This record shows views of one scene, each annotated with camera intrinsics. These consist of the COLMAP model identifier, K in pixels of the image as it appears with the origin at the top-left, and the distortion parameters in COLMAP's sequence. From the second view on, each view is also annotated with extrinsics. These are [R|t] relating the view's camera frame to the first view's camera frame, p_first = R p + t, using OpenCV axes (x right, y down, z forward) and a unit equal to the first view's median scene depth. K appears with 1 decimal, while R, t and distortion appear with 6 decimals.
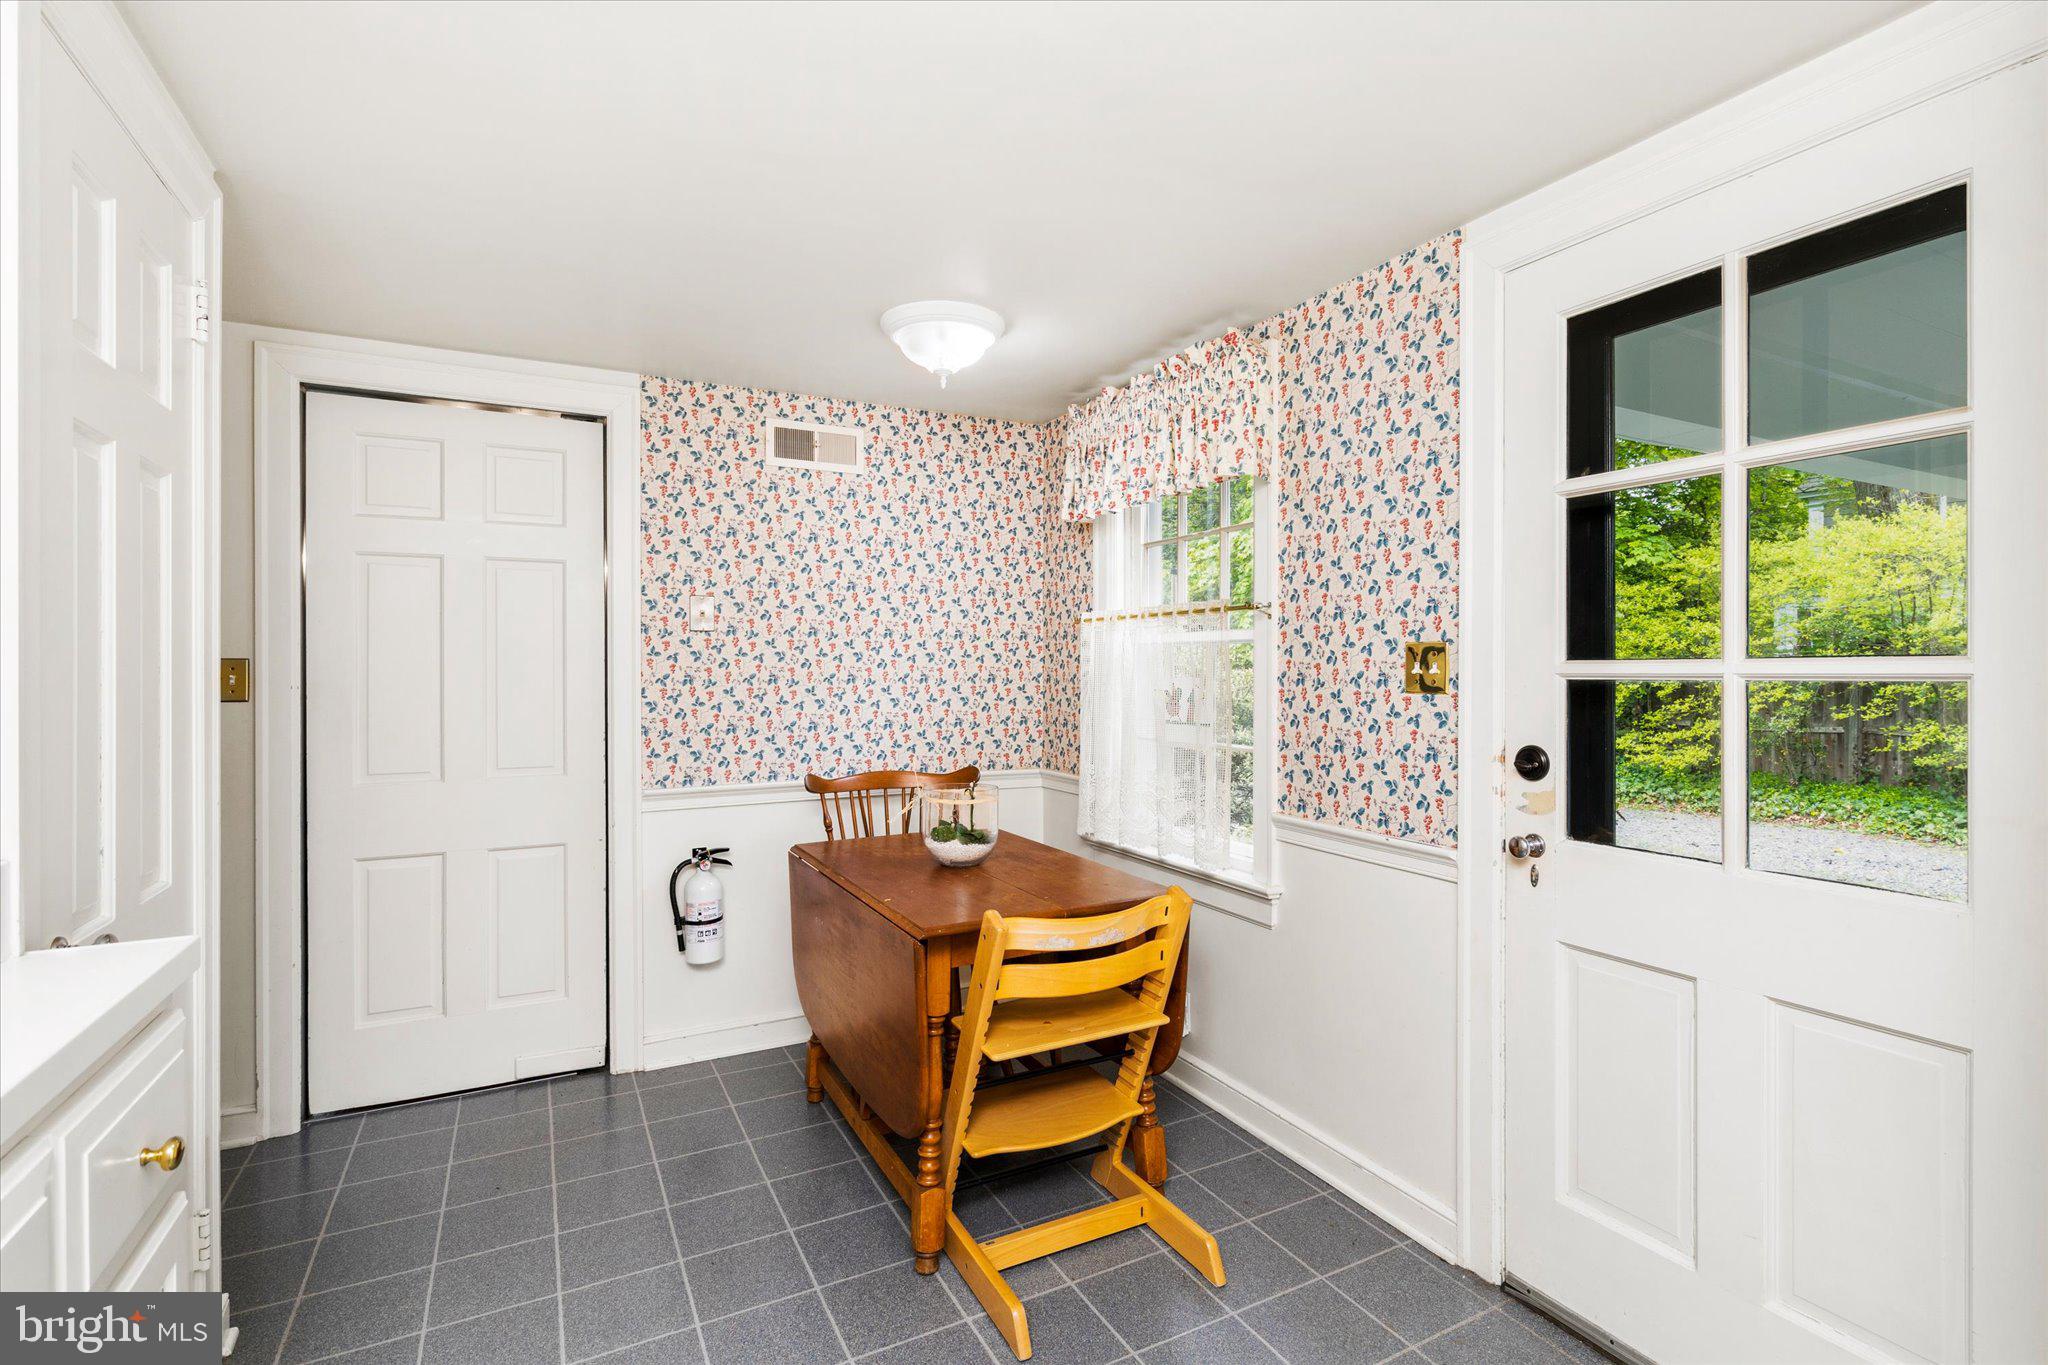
lens RADIAL K [[957.3, 0, 1026.8], [0, 957.3, 672.2], [0, 0, 1]] dist [-0.003178, 0.000921]
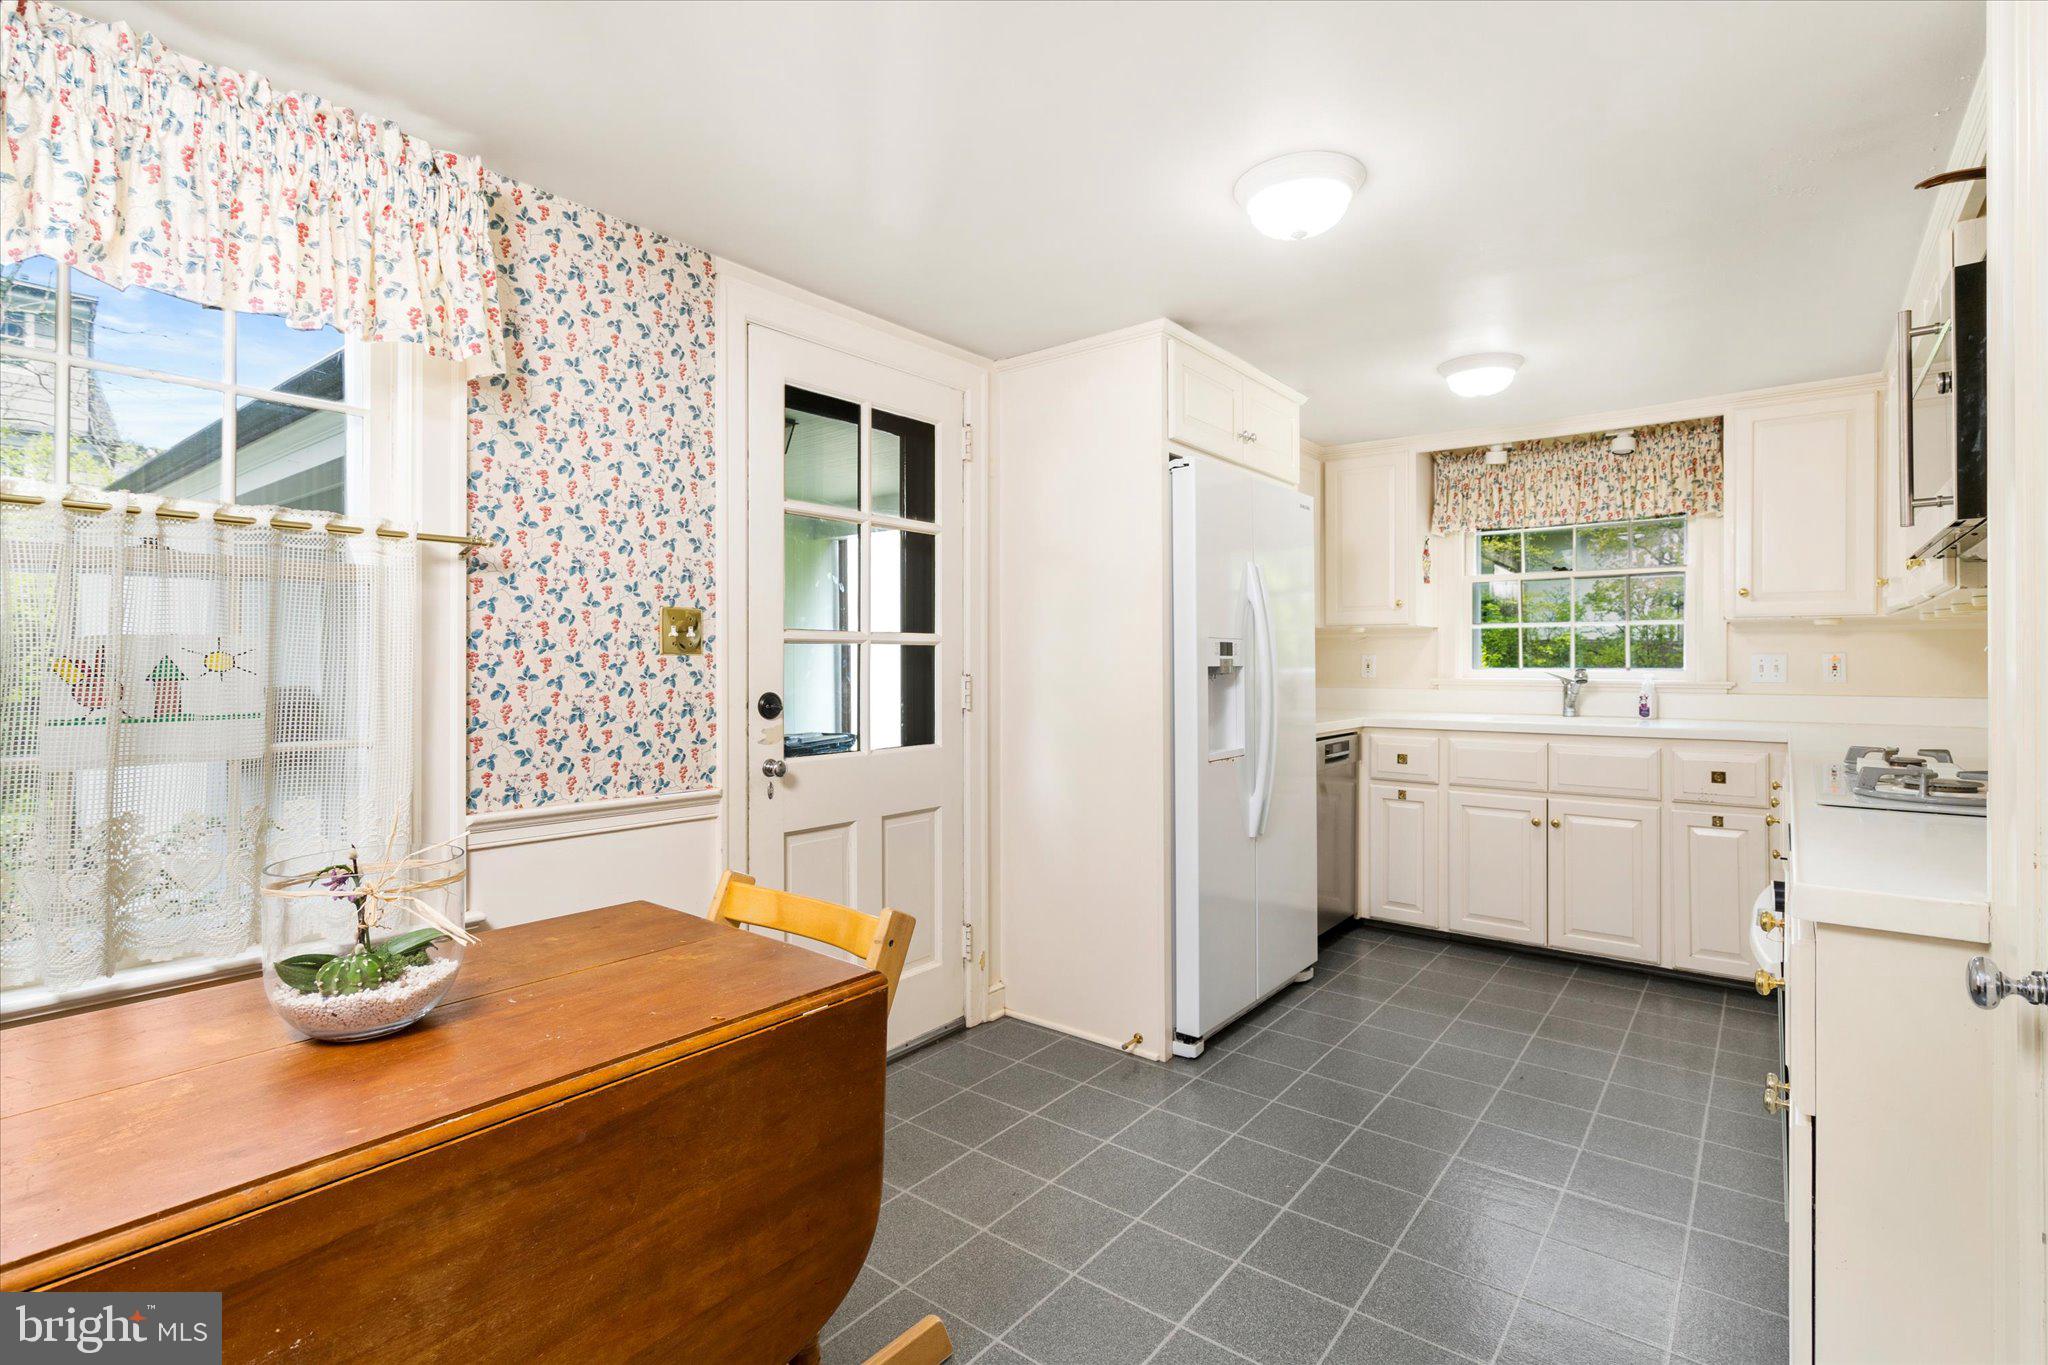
lens RADIAL K [[957.3, 0, 1014.7], [0, 957.3, 665.3], [0, 0, 1]] dist [-0.003178, 0.000921]
pose [[-0.389982, -0.002627, 0.920819, -0.728415], [0.001103, 0.999994, 0.003320, 0.030837], [-0.920822, 0.002310, -0.389976, 1.064824]]
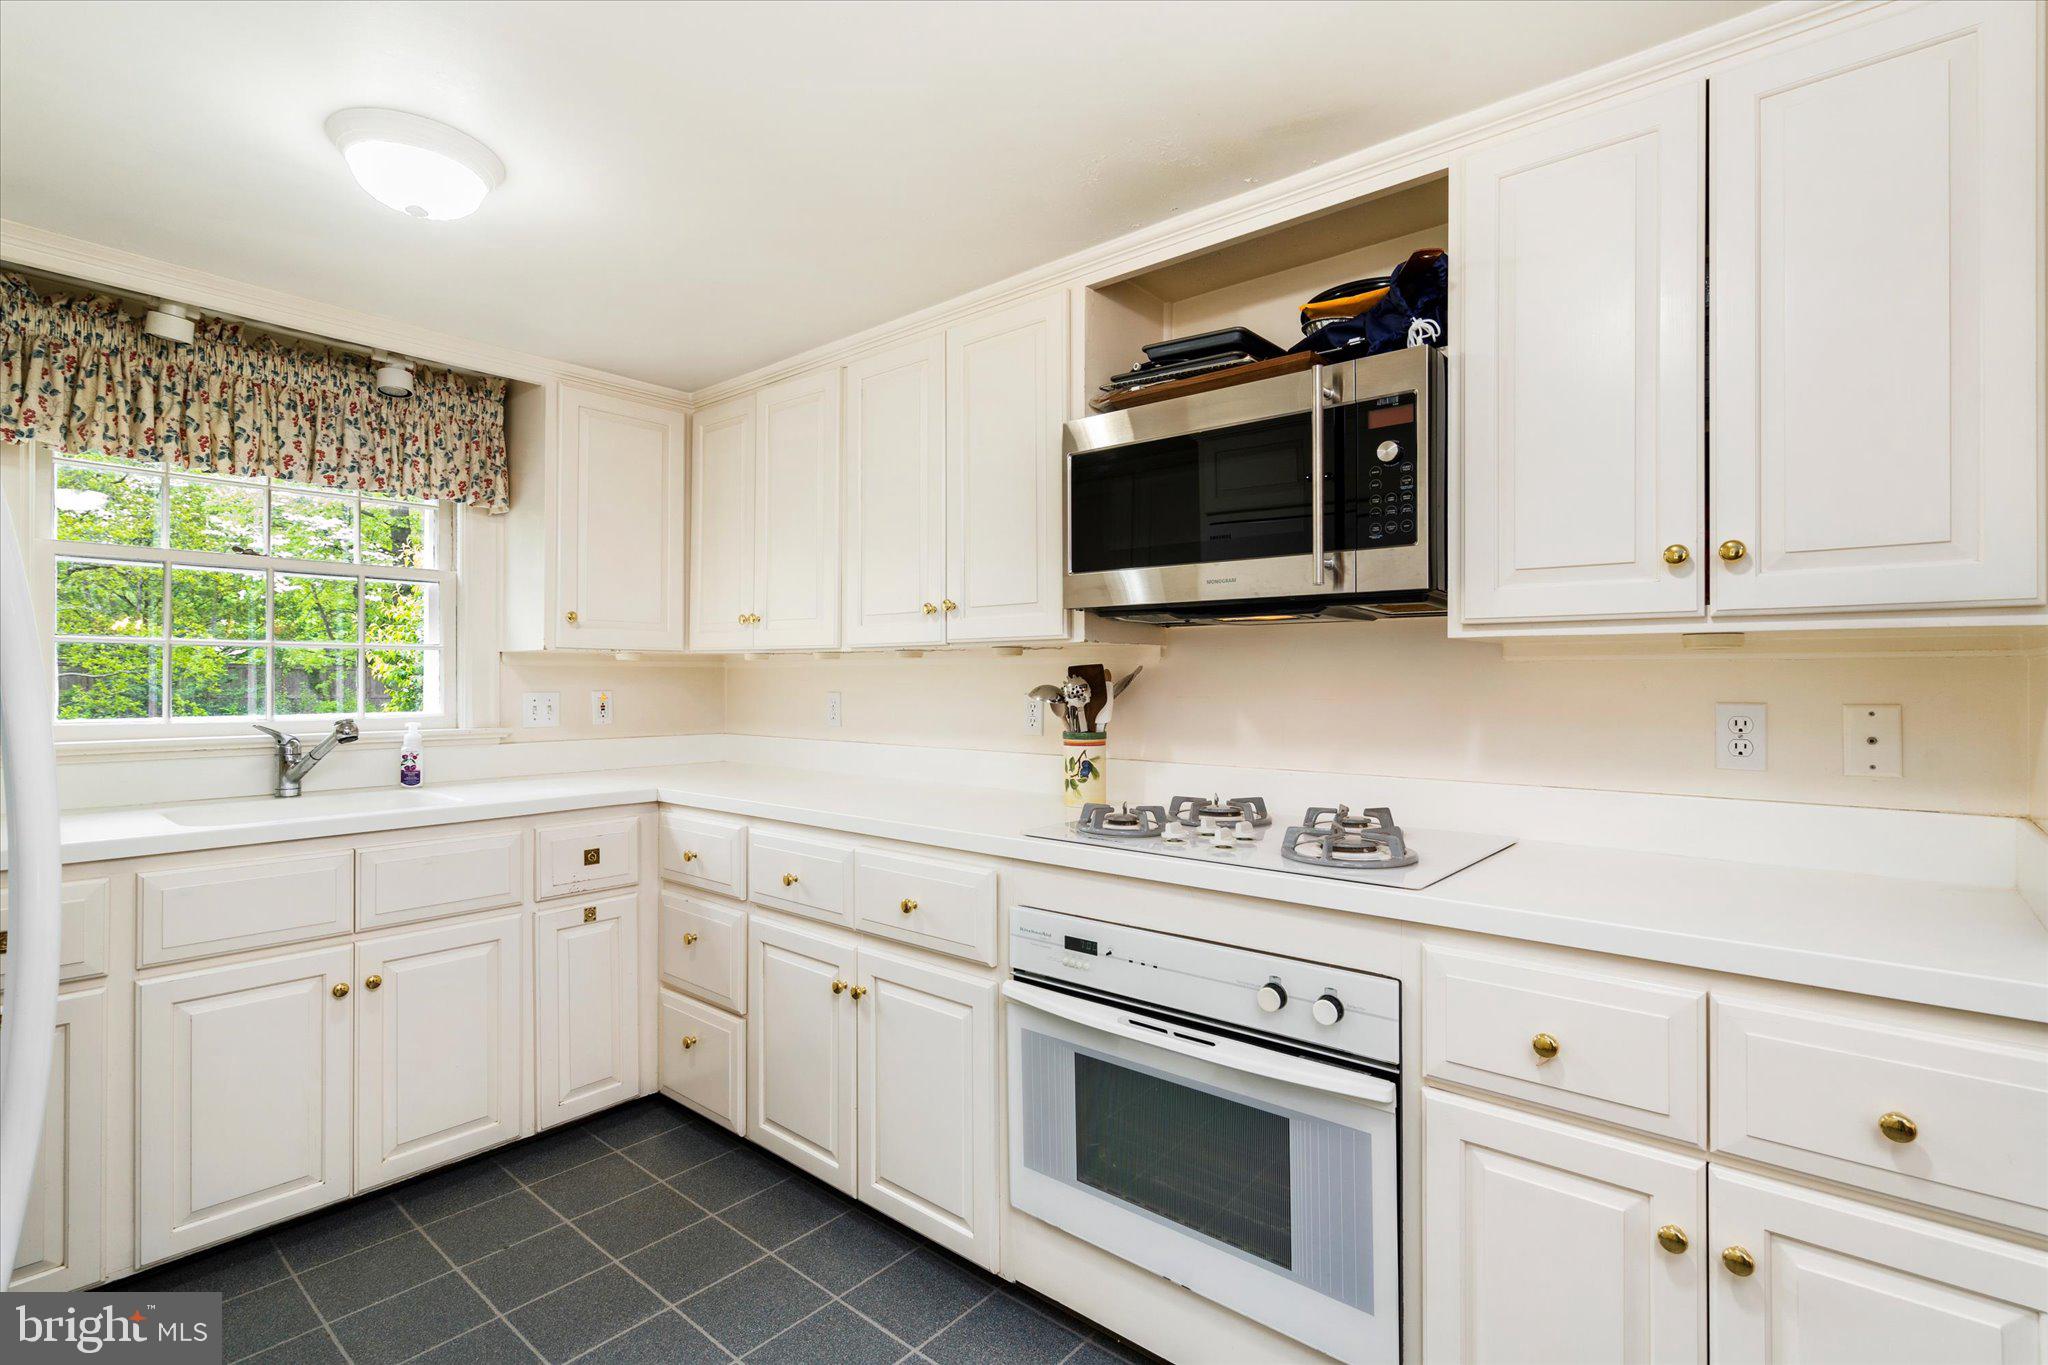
lens RADIAL K [[957.3, 0, 1020.9], [0, 957.3, 675.1], [0, 0, 1]] dist [-0.003178, 0.000921]
pose [[-0.927772, -0.000547, -0.373148, 0.196510], [0.000776, 0.999994, -0.003395, -0.002352], [0.373148, -0.003440, -0.927766, 0.716286]]
